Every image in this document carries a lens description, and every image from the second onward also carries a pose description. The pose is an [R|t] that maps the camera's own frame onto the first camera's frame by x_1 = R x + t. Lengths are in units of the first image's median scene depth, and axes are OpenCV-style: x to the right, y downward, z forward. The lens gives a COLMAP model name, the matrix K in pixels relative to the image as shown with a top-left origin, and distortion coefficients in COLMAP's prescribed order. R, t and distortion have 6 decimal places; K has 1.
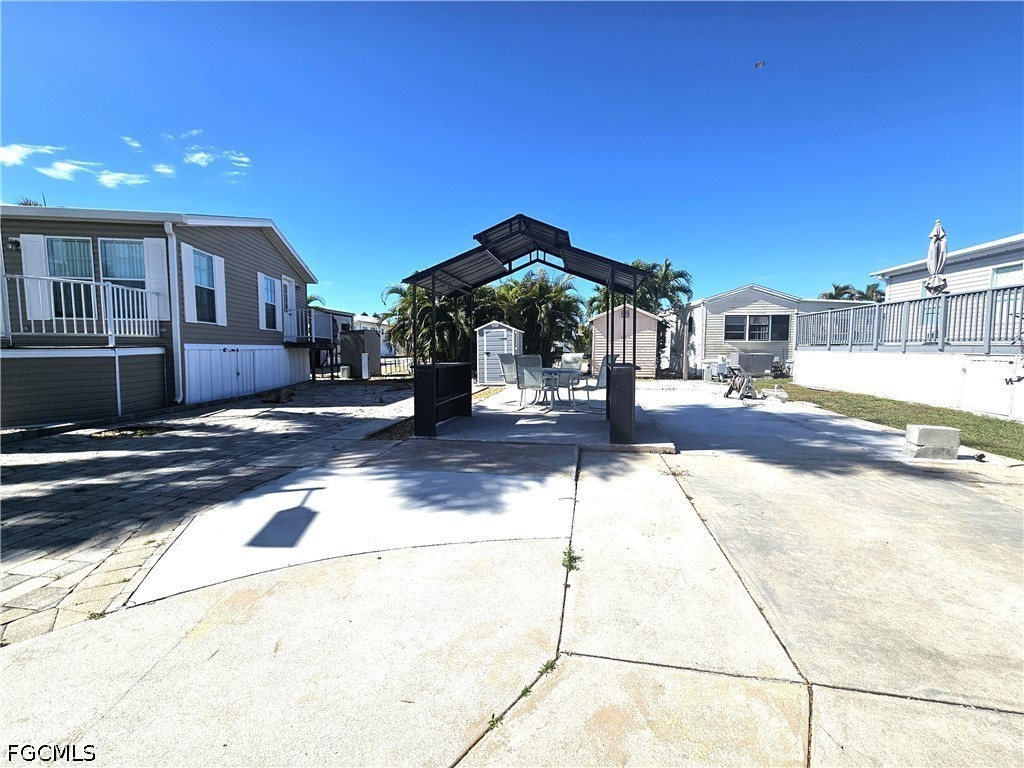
lens RADIAL K [[420.9, 0, 516.3], [0, 420.9, 382.8], [0, 0, 1]] dist [-0.006614, 0.002502]
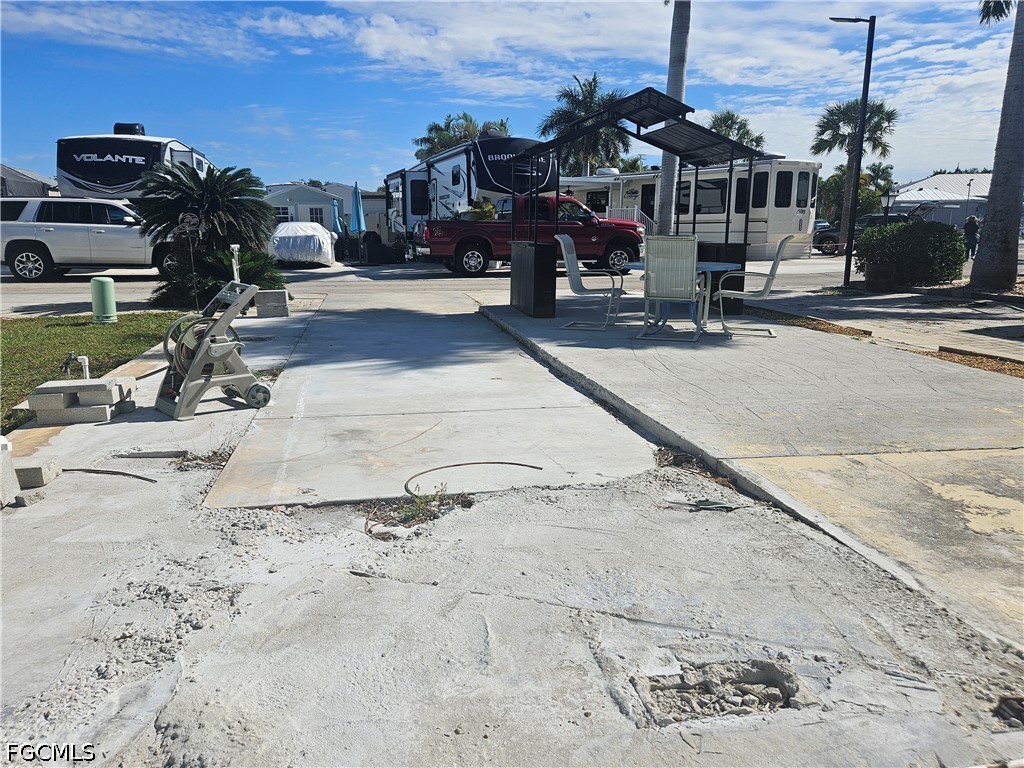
lens RADIAL K [[775.2, 0, 506.5], [0, 775.2, 384.6], [0, 0, 1]] dist [0.069756, -0.055505]
pose [[0.939967, -0.068203, 0.334381, -0.773090], [0.027532, 0.991787, 0.124901, 0.045213], [-0.340153, -0.108196, 0.934125, -0.550438]]
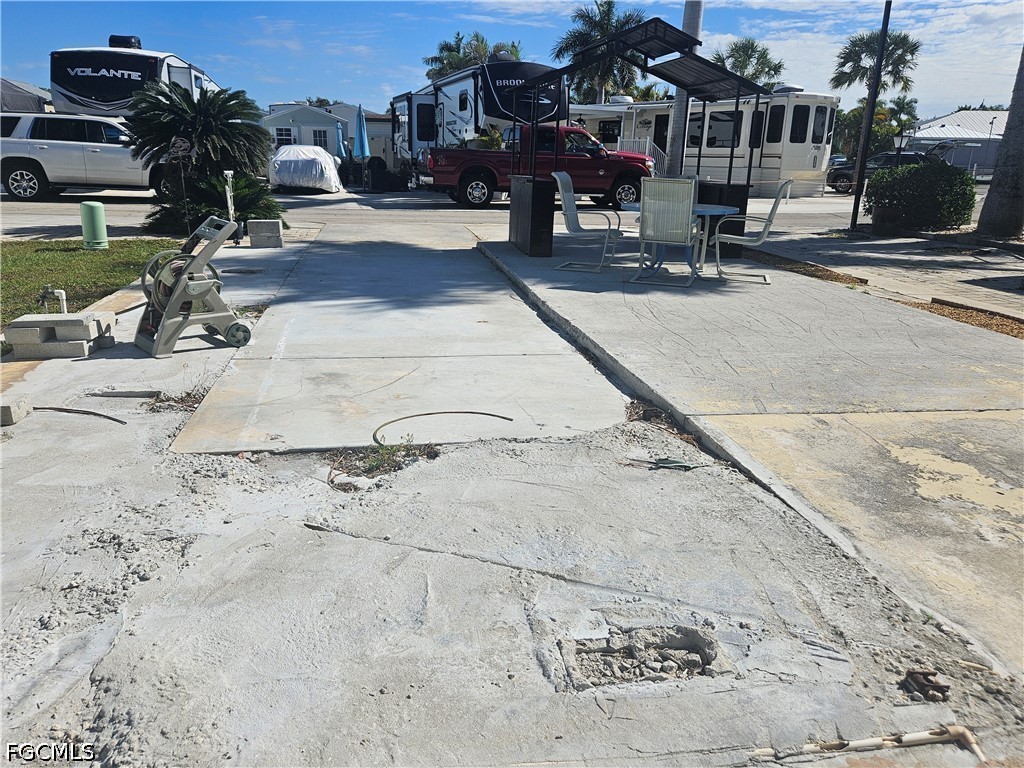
lens RADIAL K [[775.2, 0, 516.7], [0, 775.2, 381.2], [0, 0, 1]] dist [0.069756, -0.055505]
pose [[0.940901, -0.071627, 0.331022, -0.745711], [0.001216, 0.978089, 0.208186, 0.030323], [-0.338681, -0.195480, 0.920371, -0.557391]]
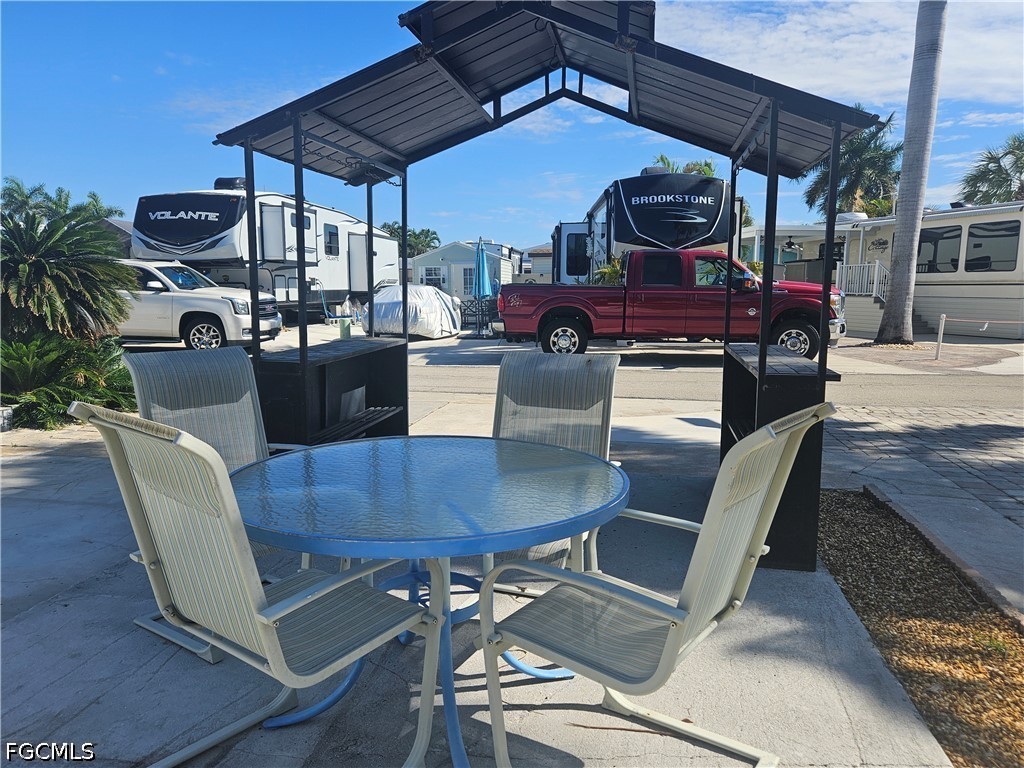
lens RADIAL K [[775.2, 0, 513.1], [0, 775.2, 395.0], [0, 0, 1]] dist [0.069756, -0.055505]
pose [[0.999985, 0.000563, 0.005475, -0.003139], [-0.000905, 0.998030, 0.062737, -0.043757], [-0.005429, -0.062741, 0.998015, 0.215762]]
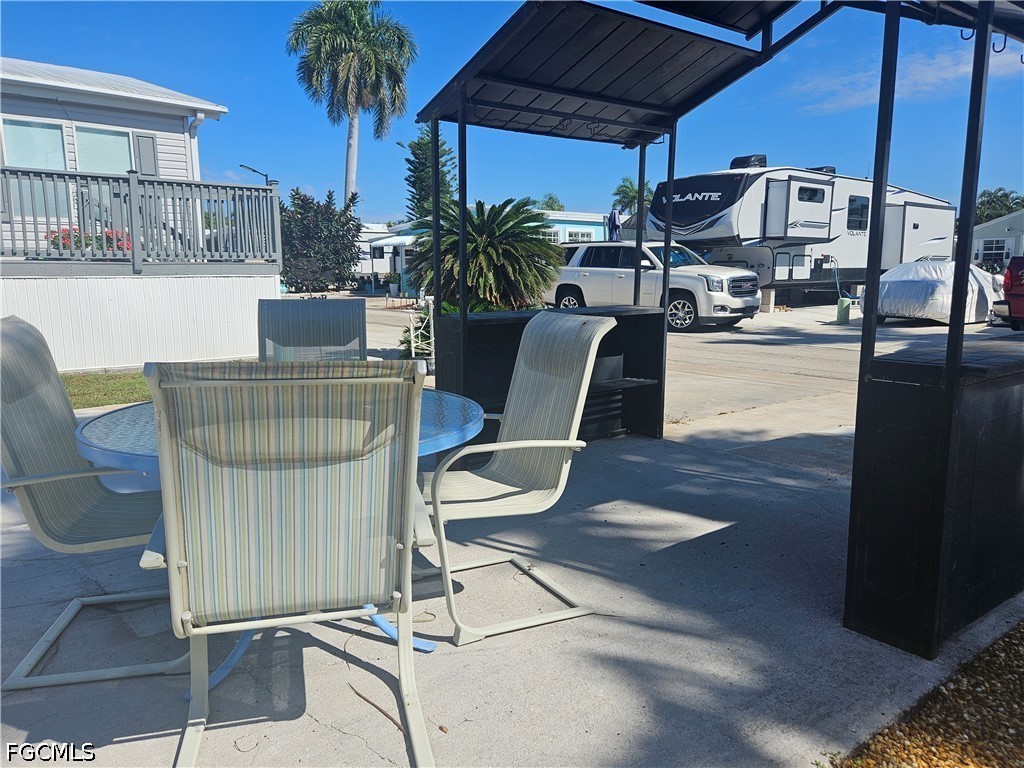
lens RADIAL K [[775.2, 0, 510.3], [0, 775.2, 399.9], [0, 0, 1]] dist [0.069756, -0.055505]
pose [[0.758067, 0.109378, -0.642940, 0.288824], [-0.050490, 0.992720, 0.109352, -0.037560], [0.650220, -0.050434, 0.758070, 0.353533]]
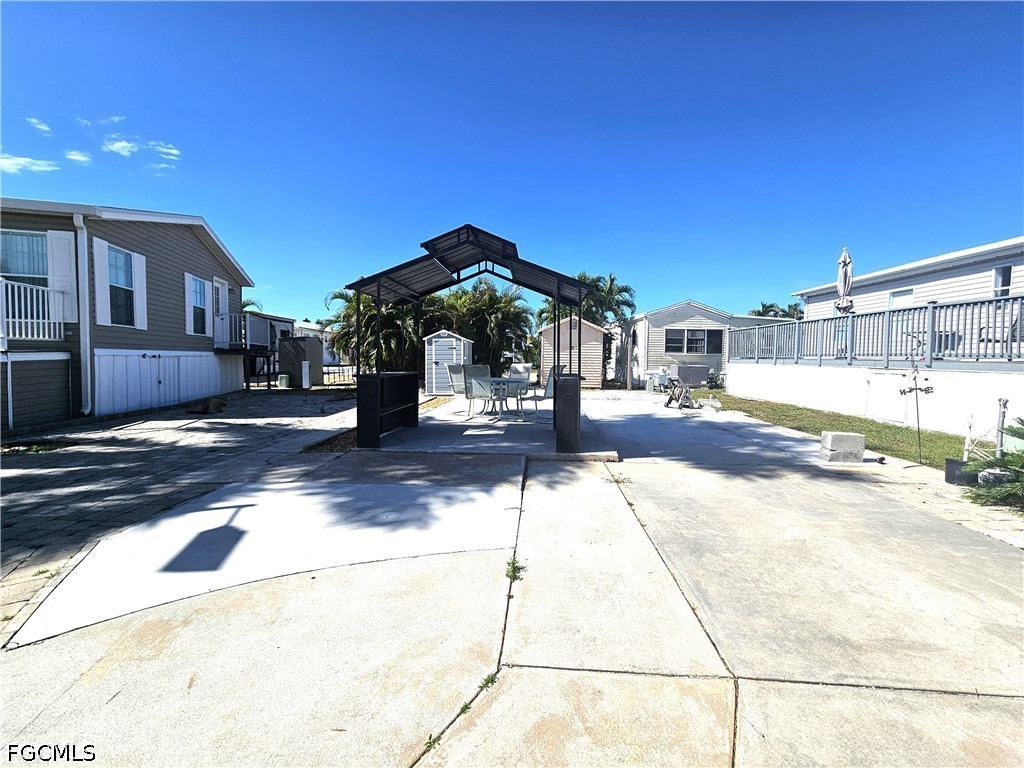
lens RADIAL K [[420.9, 0, 516.4], [0, 420.9, 382.6], [0, 0, 1]] dist [-0.006614, 0.002502]
pose [[0.993032, 0.004724, 0.117752, 0.005273], [-0.001896, 0.999707, -0.024115, 0.000131], [-0.117832, 0.023723, 0.992750, -0.000492]]
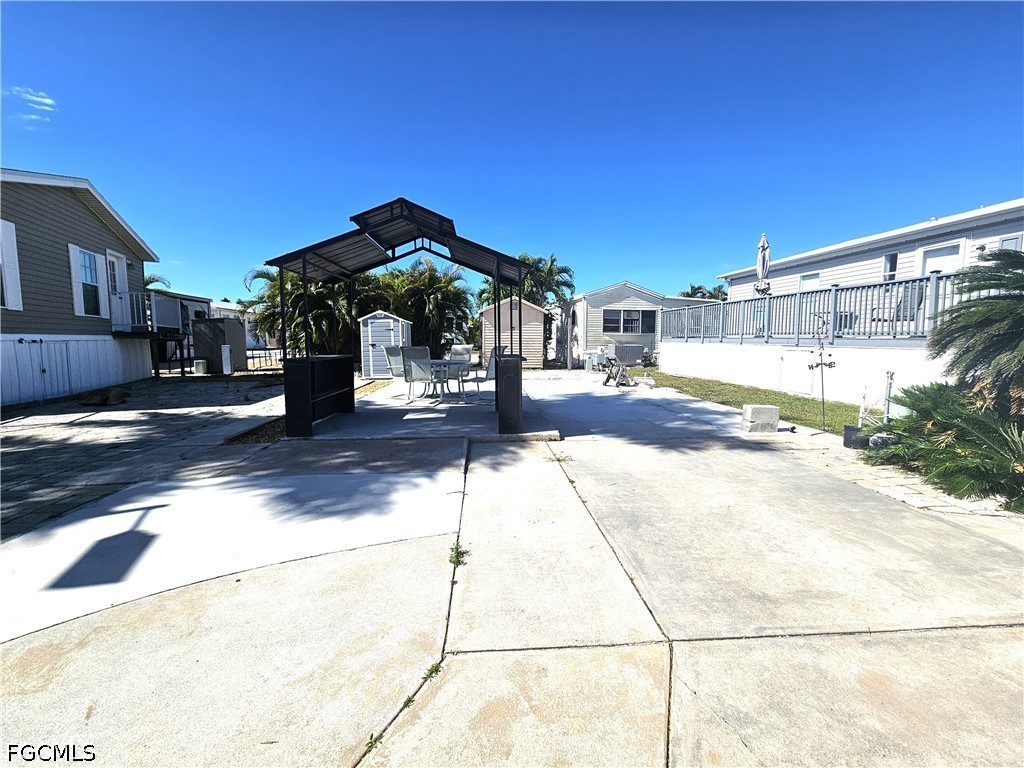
lens RADIAL K [[420.9, 0, 516.6], [0, 420.9, 382.7], [0, 0, 1]] dist [-0.006614, 0.002502]
pose [[0.967565, -0.023413, 0.251535, 0.008758], [0.018392, 0.999582, 0.022295, -0.000705], [-0.251952, -0.016946, 0.967591, 0.007480]]
